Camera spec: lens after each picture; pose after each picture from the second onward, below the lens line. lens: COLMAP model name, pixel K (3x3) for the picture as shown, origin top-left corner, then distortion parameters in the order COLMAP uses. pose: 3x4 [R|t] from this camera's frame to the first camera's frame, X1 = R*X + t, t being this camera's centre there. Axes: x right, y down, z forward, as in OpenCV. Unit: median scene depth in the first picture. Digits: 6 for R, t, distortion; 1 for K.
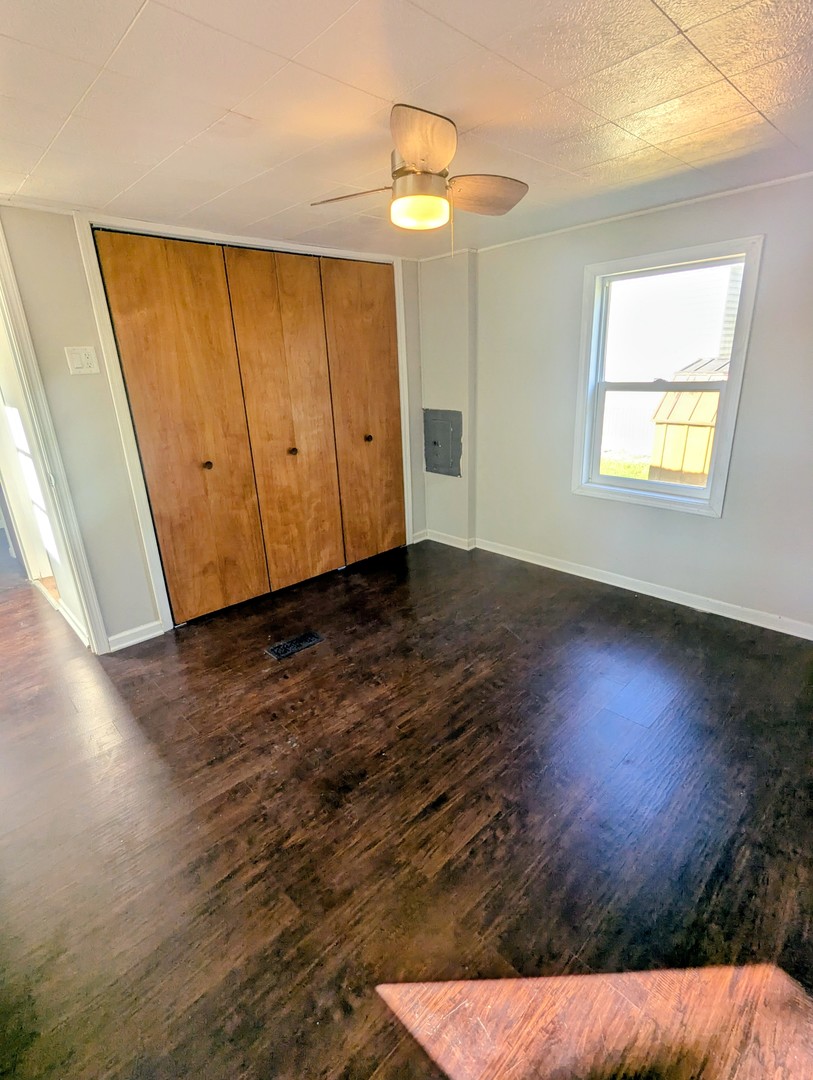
lens RADIAL K [[510.9, 0, 402.1], [0, 510.9, 539.4], [0, 0, 1]] dist [-0.000796, -0.000300]
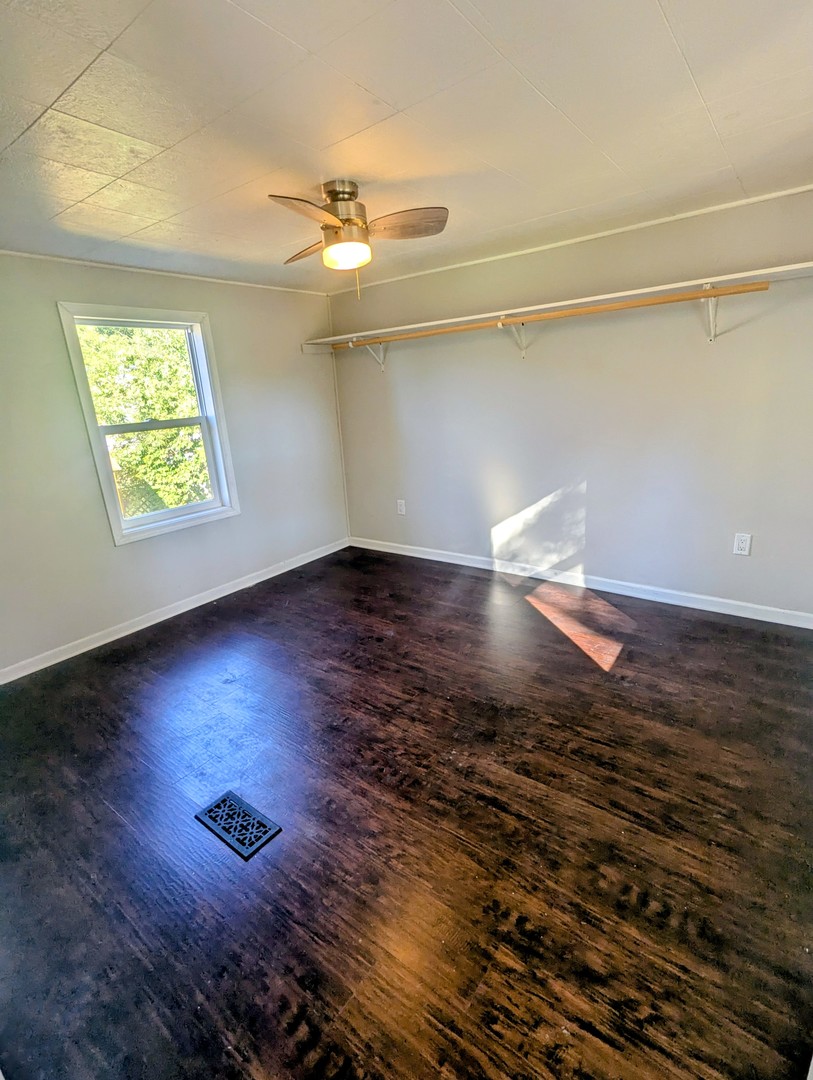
lens RADIAL K [[510.9, 0, 402.1], [0, 510.9, 539.4], [0, 0, 1]] dist [-0.000796, -0.000300]
pose [[-0.155159, -0.234021, 0.959771, -1.003976], [0.381191, 0.882114, 0.276711, -0.257429], [-0.911383, 0.408790, -0.047661, 0.937713]]
